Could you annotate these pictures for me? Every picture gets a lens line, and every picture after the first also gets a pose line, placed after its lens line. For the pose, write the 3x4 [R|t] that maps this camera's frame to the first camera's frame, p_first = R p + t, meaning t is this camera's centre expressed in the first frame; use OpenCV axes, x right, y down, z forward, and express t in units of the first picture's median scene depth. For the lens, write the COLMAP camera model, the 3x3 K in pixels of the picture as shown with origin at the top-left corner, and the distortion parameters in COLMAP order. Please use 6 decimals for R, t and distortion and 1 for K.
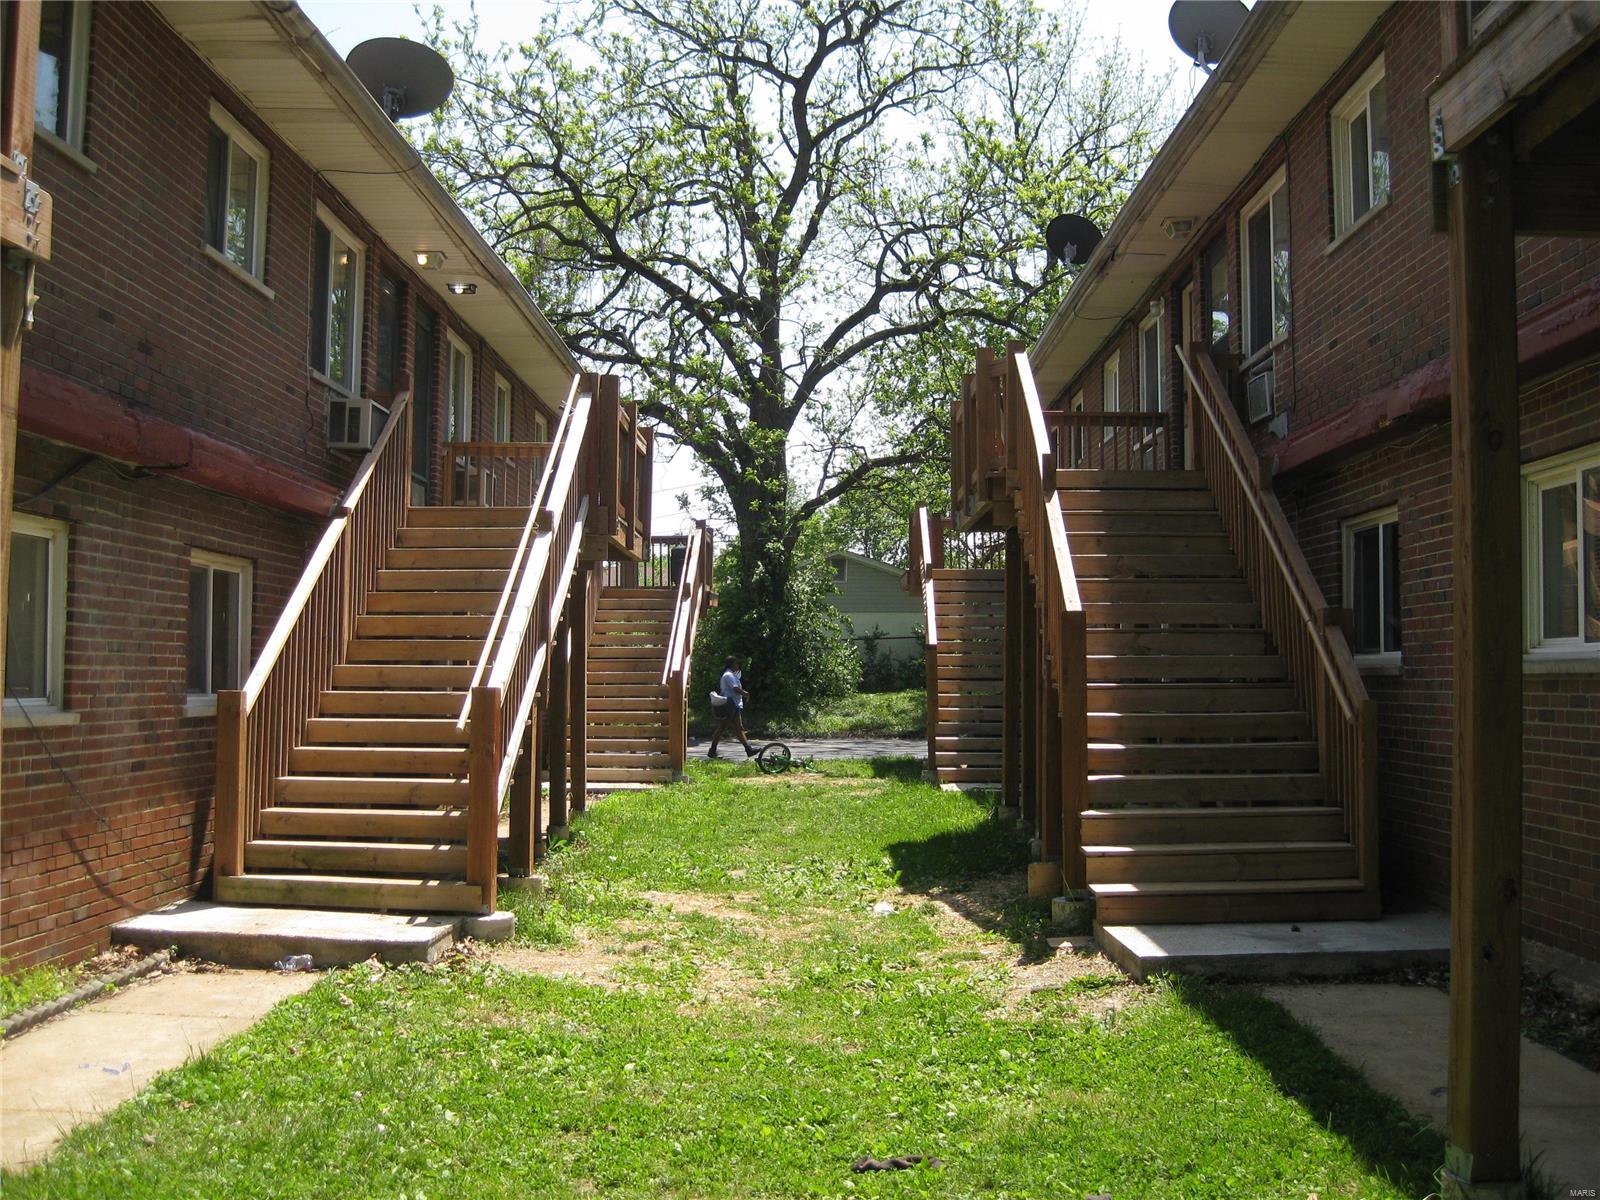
lens RADIAL K [[1739.9, 0, 800.0], [0, 1739.9, 600.0], [0, 0, 1]] dist [-0.168550, 0.134120]
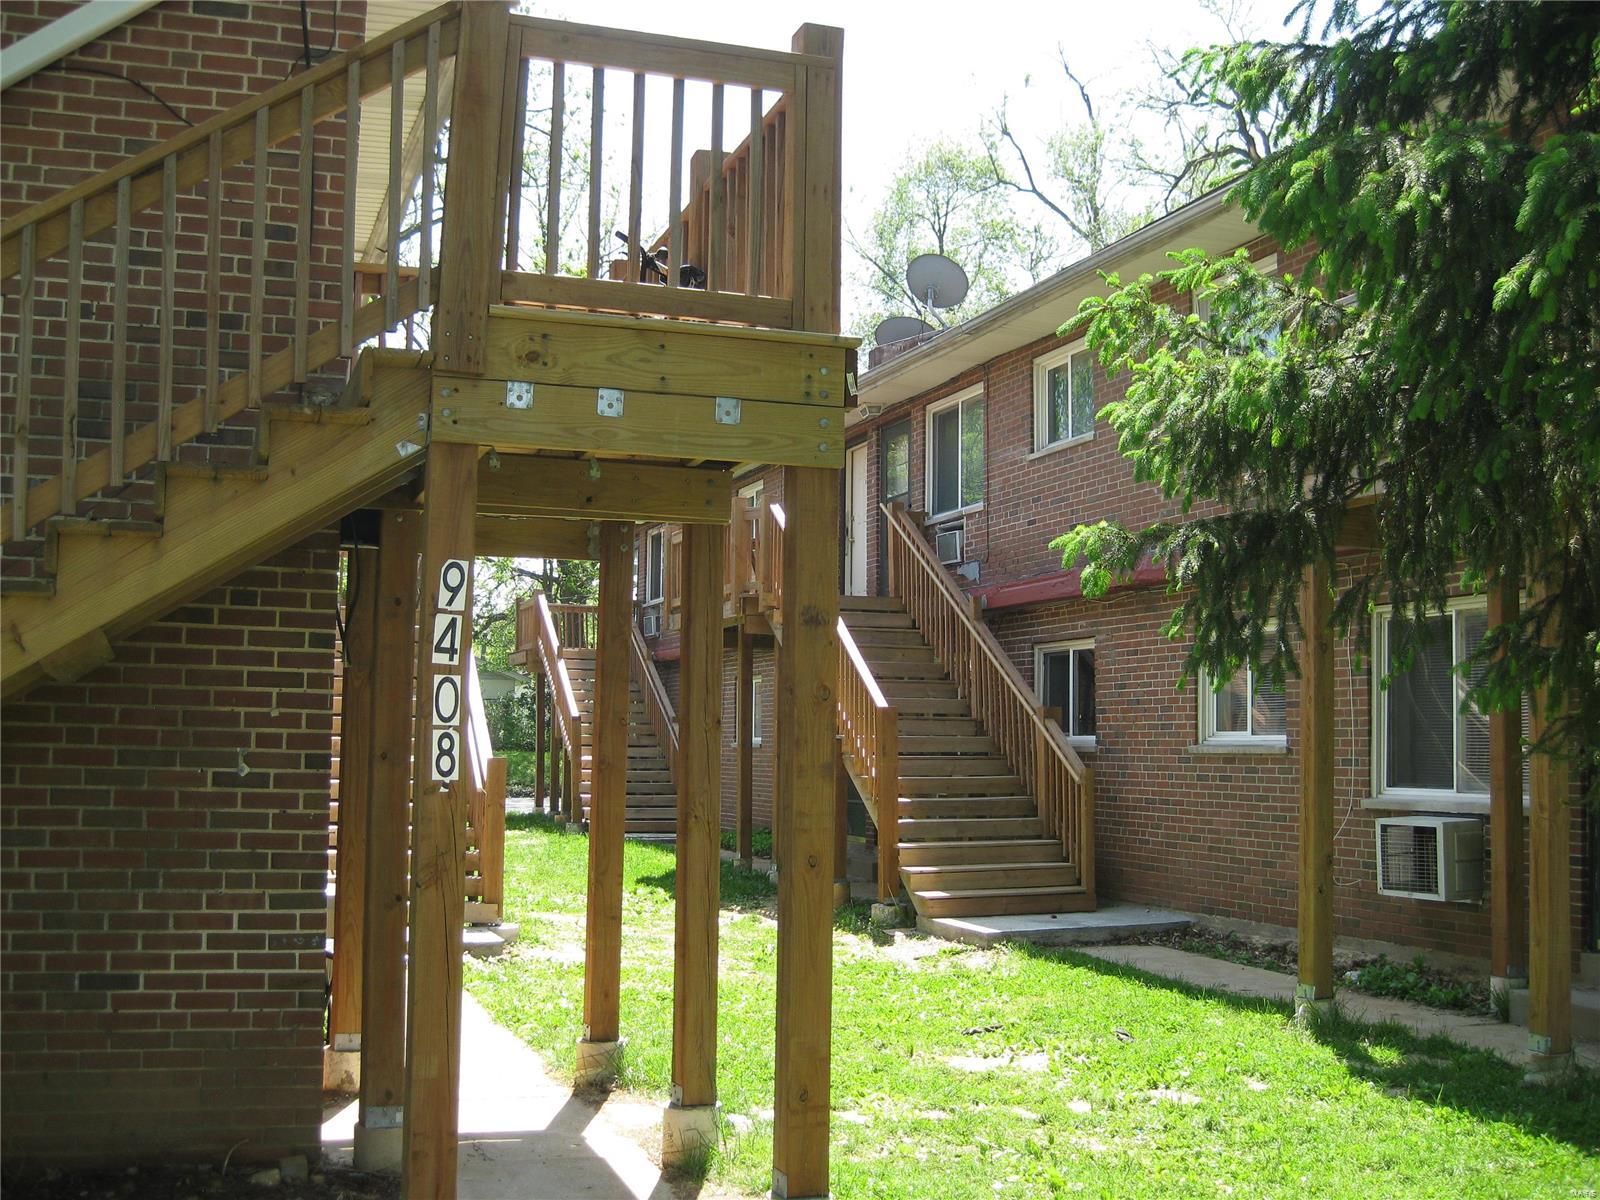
lens RADIAL K [[1739.9, 0, 800.0], [0, 1739.9, 600.0], [0, 0, 1]] dist [-0.168550, 0.134120]
pose [[0.939061, 0.034365, 0.342029, -0.429017], [-0.022545, 0.999005, -0.038476, -0.026011], [-0.343011, 0.028421, 0.938901, -0.359710]]
